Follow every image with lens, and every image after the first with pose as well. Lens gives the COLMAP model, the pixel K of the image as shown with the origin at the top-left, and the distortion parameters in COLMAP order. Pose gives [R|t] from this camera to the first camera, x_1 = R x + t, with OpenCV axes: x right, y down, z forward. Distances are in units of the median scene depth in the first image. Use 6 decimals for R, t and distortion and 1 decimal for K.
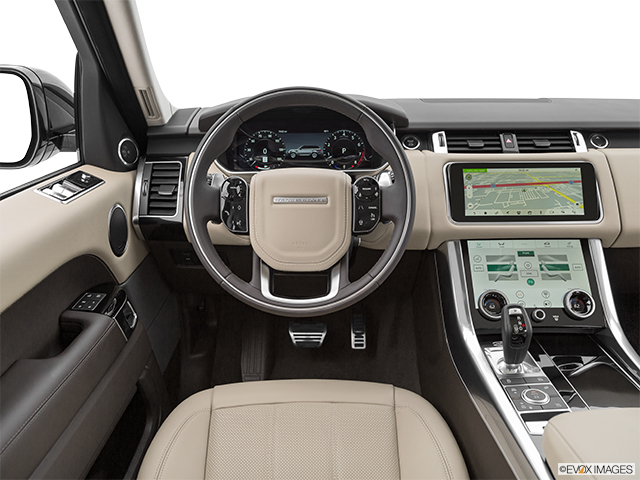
lens RADIAL K [[516.3, 0, 320.0], [0, 516.3, 240.0], [0, 0, 1]] dist [-0.035473, -0.000332]
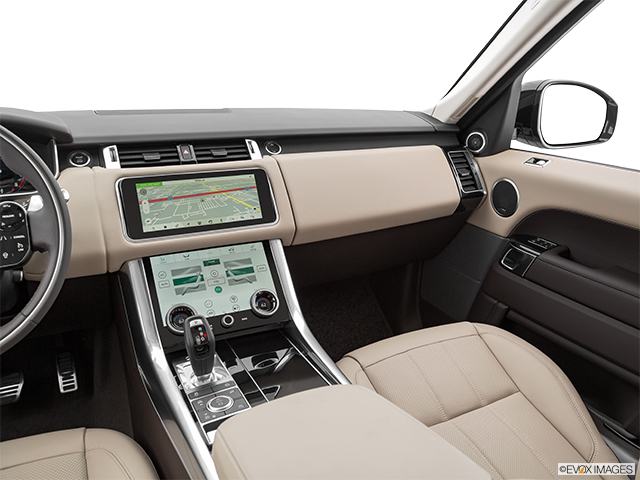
lens RADIAL K [[521.2, 0, 345.8], [0, 521.2, 237.8], [0, 0, 1]] dist [-0.034486, 0.004430]
pose [[0.870198, -0.120013, 0.477863, 0.146887], [0.130740, 0.991357, 0.010894, 0.002030], [-0.475040, 0.052996, 0.878367, -0.027844]]
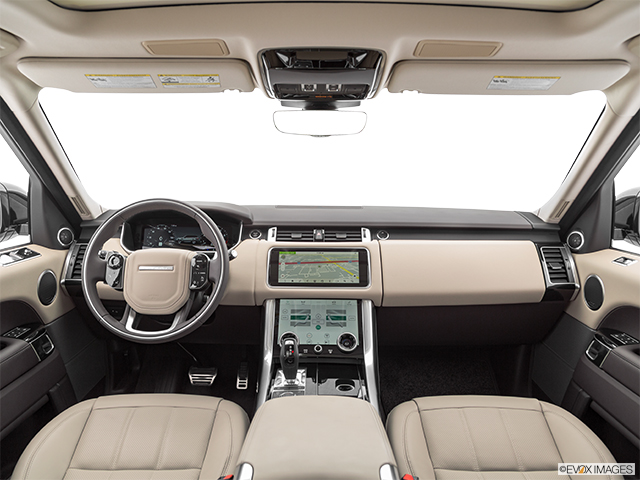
lens RADIAL K [[469.5, 0, 315.5], [0, 469.5, 239.7], [0, 0, 1]] dist [-0.011936, 0.000525]
pose [[0.999829, 0.018018, -0.004045, 0.393608], [-0.018453, 0.983176, -0.181726, 0.077194], [0.000703, 0.181769, 0.983341, -0.369076]]
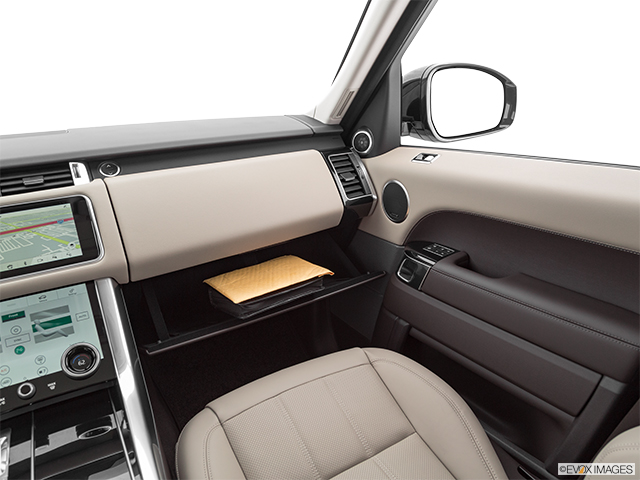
lens RADIAL K [[469.5, 0, 315.5], [0, 469.5, 239.7], [0, 0, 1]] dist [-0.011936, 0.000525]
pose [[0.859838, -0.194298, 0.472152, 0.486920], [0.216297, 0.976296, 0.007862, 0.005424], [-0.462487, 0.095365, 0.881482, 0.098551]]
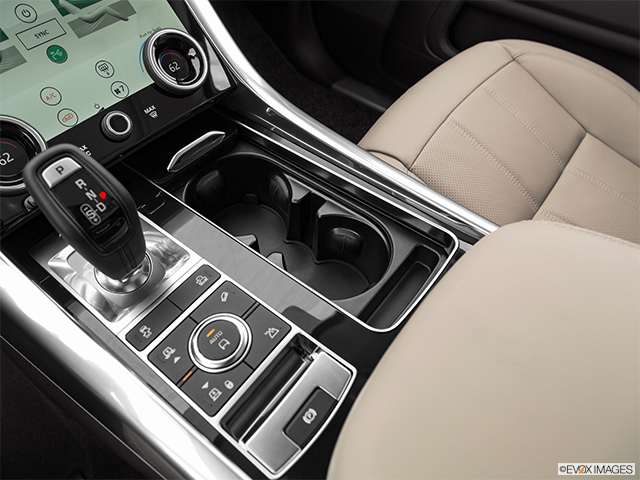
lens RADIAL K [[446.9, 0, 320.0], [0, 446.9, 240.0], [0, 0, 1]] dist [-0.007166, -0.003066]
pose [[0.613356, -0.610564, 0.501005, 0.263089], [0.244220, 0.749868, 0.614862, 0.025107], [-0.751100, -0.254774, 0.609048, 0.570290]]
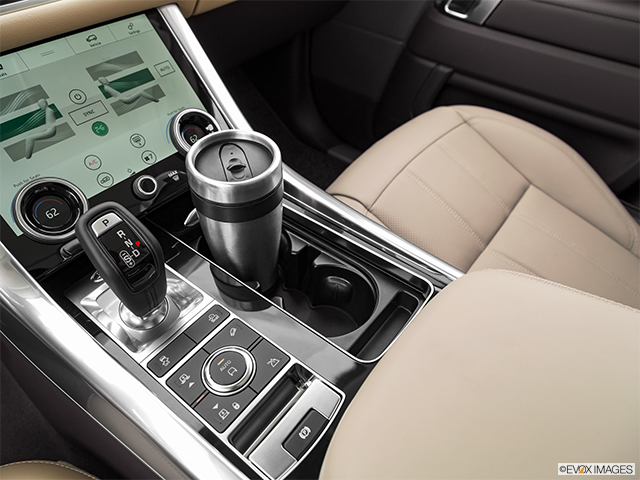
lens RADIAL K [[446.9, 0, 320.0], [0, 446.9, 240.0], [0, 0, 1]] dist [-0.007166, -0.003066]
pose [[0.613908, -0.534170, 0.581188, 0.225957], [0.229846, 0.825322, 0.515766, -0.003256], [-0.755174, -0.183049, 0.629448, 0.530838]]
